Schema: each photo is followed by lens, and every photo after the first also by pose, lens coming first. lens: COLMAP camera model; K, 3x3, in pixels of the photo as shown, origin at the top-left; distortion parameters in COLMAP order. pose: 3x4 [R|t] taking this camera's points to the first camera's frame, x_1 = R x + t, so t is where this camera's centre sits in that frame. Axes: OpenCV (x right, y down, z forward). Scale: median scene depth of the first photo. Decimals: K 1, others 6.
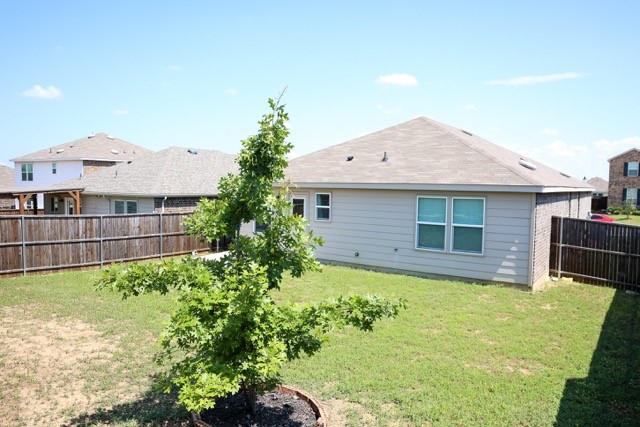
lens RADIAL K [[438.8, 0, 323.2], [0, 438.8, 210.3], [0, 0, 1]] dist [-0.110111, 0.082620]
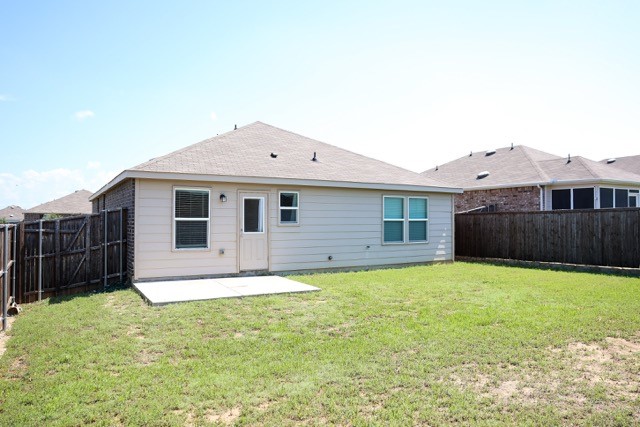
lens RADIAL K [[444.0, 0, 320.3], [0, 444.0, 214.0], [0, 0, 1]] dist [-0.118534, 0.087990]
pose [[0.411498, -0.002723, 0.911406, -0.881049], [0.053114, 0.998368, -0.020998, 0.028656], [-0.909862, 0.057049, 0.410971, 0.695115]]
